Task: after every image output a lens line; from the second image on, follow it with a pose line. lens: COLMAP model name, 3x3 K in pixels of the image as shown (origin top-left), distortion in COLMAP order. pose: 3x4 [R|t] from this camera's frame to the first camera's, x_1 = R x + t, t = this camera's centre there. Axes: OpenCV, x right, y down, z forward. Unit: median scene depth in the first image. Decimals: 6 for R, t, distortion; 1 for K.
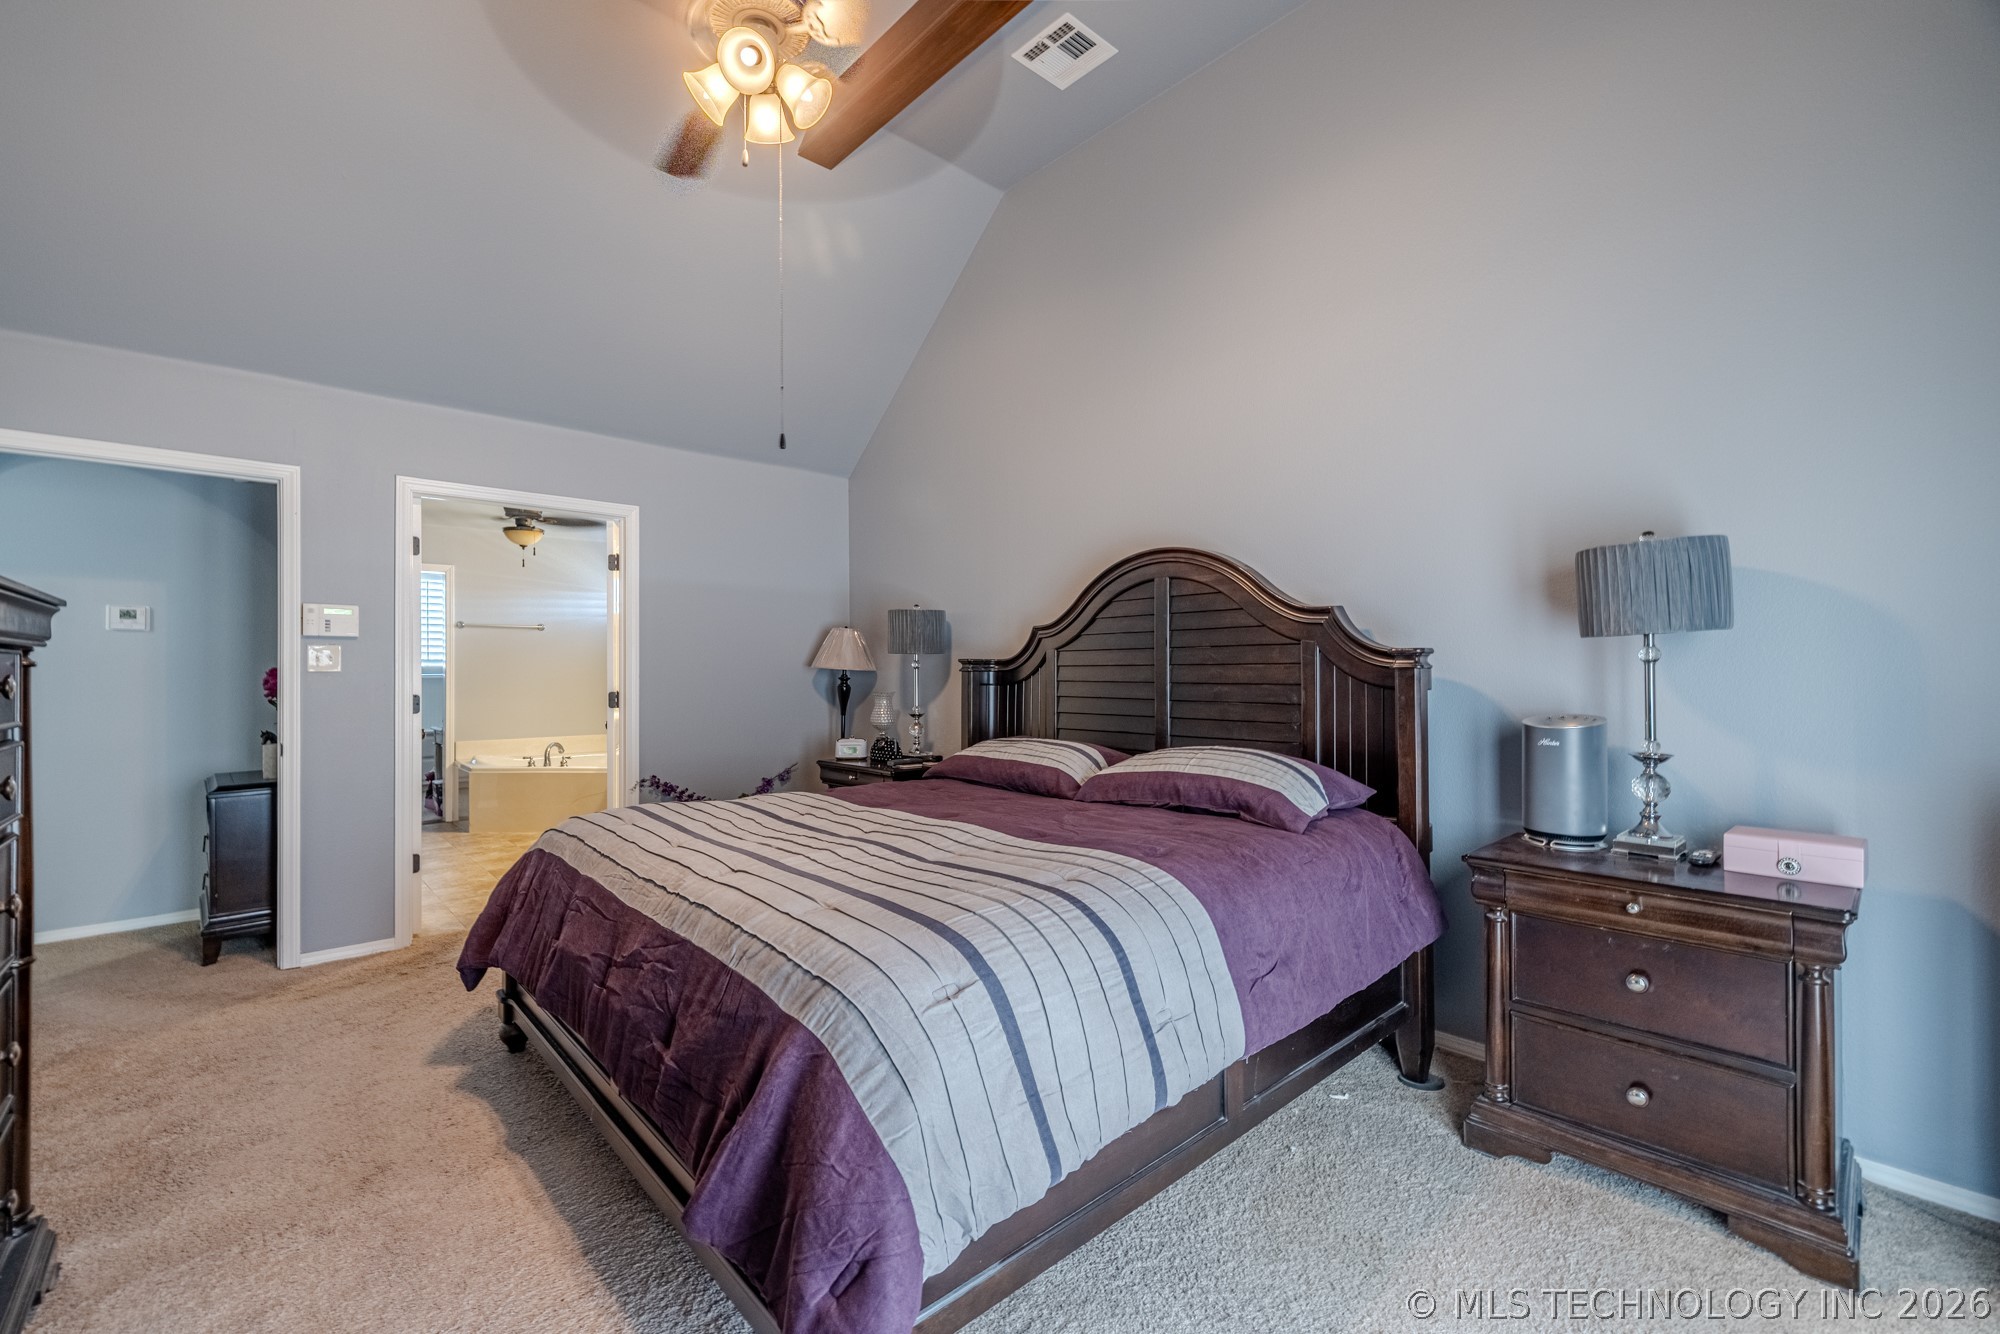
lens RADIAL K [[843.1, 0, 990.0], [0, 843.1, 666.4], [0, 0, 1]] dist [0.001368, 0.001049]
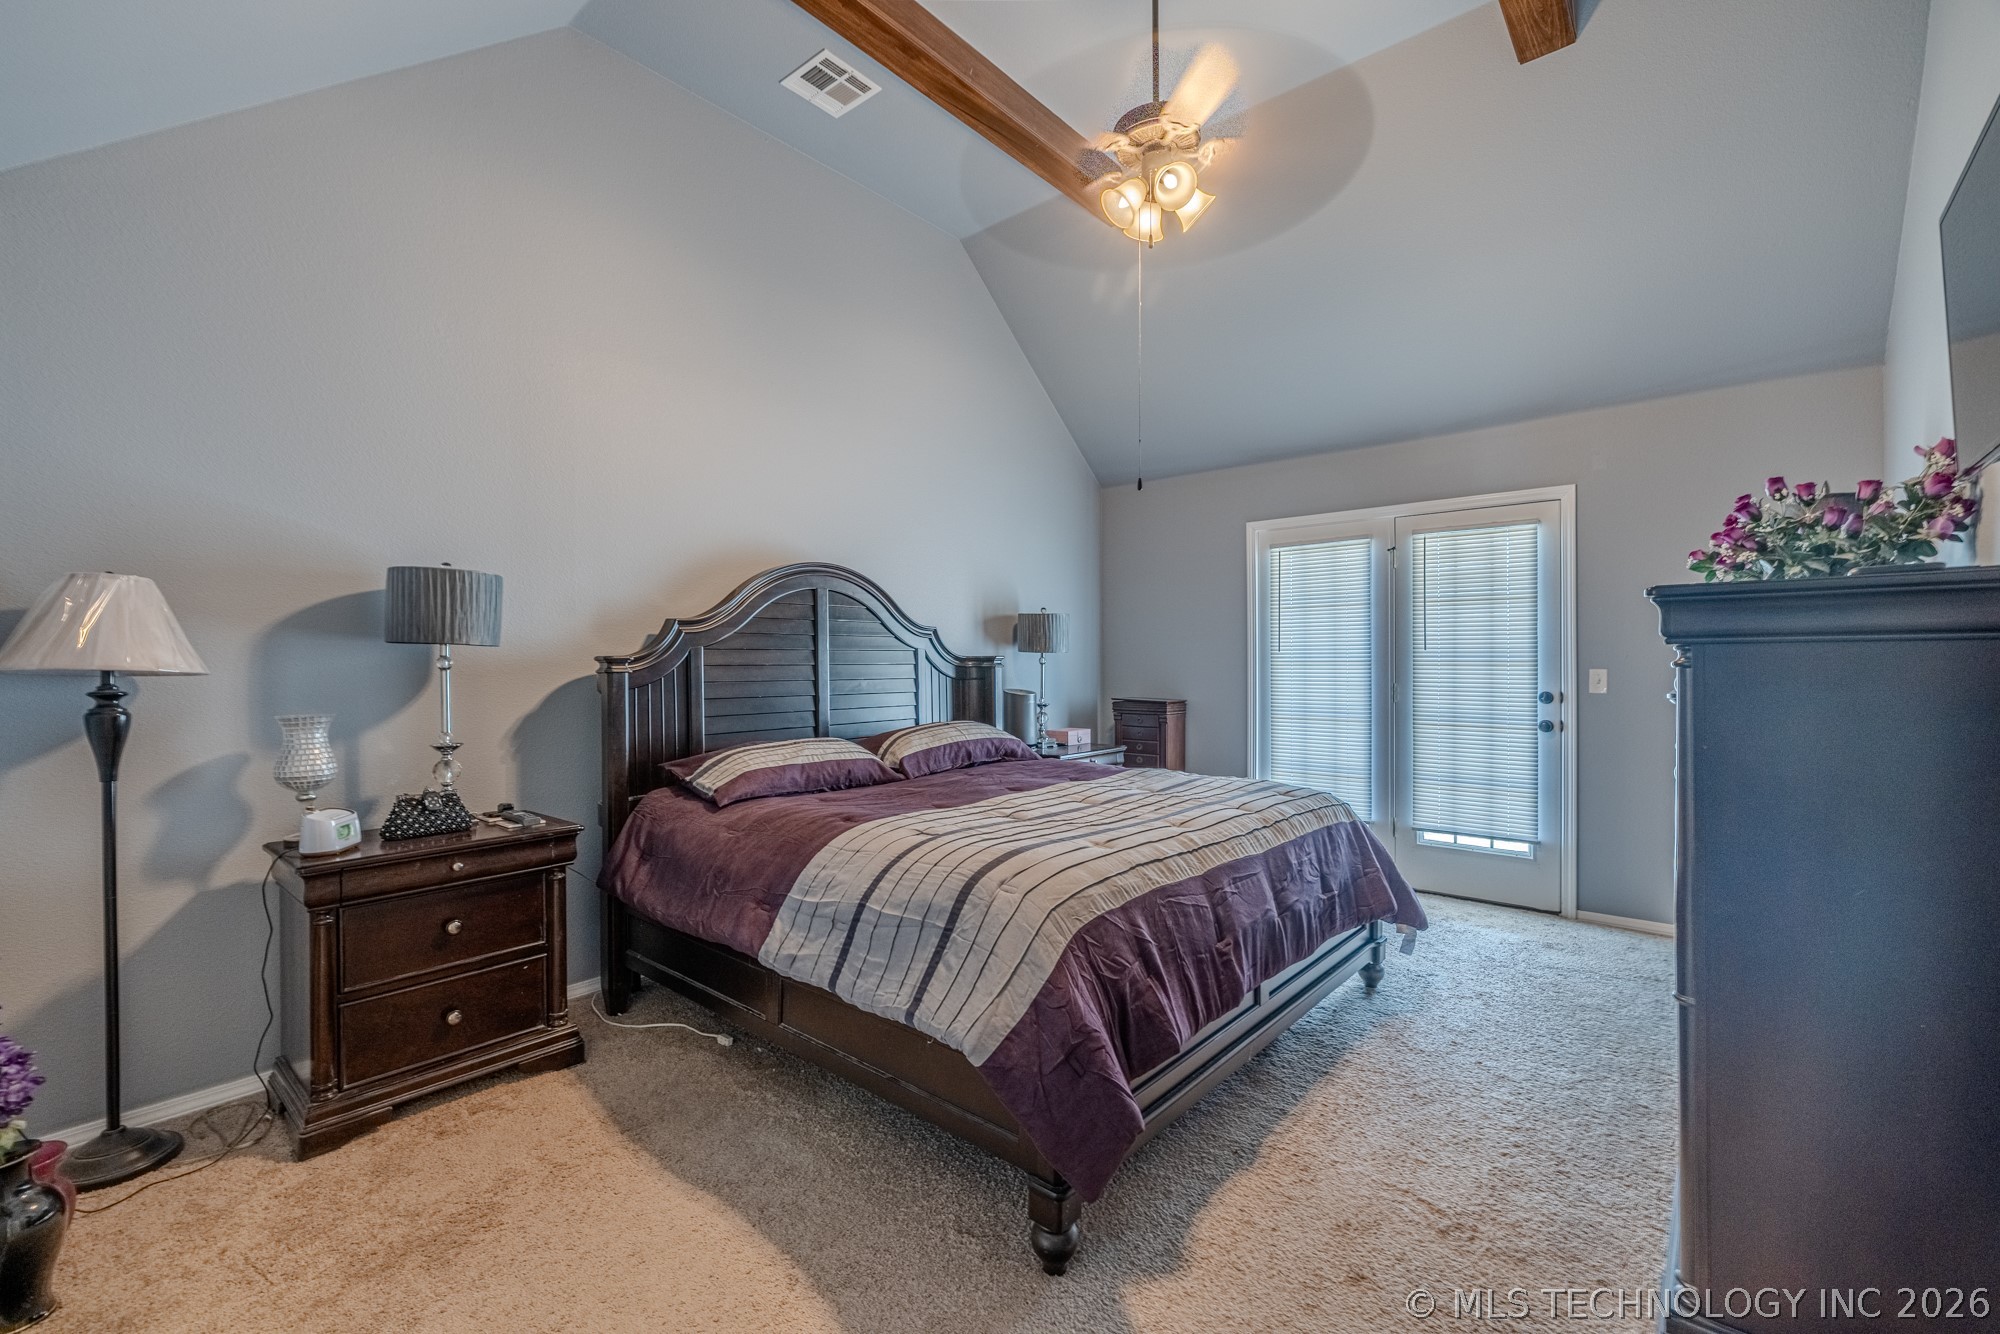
lens RADIAL K [[843.1, 0, 986.5], [0, 843.1, 667.1], [0, 0, 1]] dist [0.001368, 0.001049]
pose [[-0.118448, 0.000845, 0.992960, -1.204449], [0.000382, 1.000000, -0.000806, 0.002983], [-0.992960, 0.000283, -0.118448, 1.142062]]
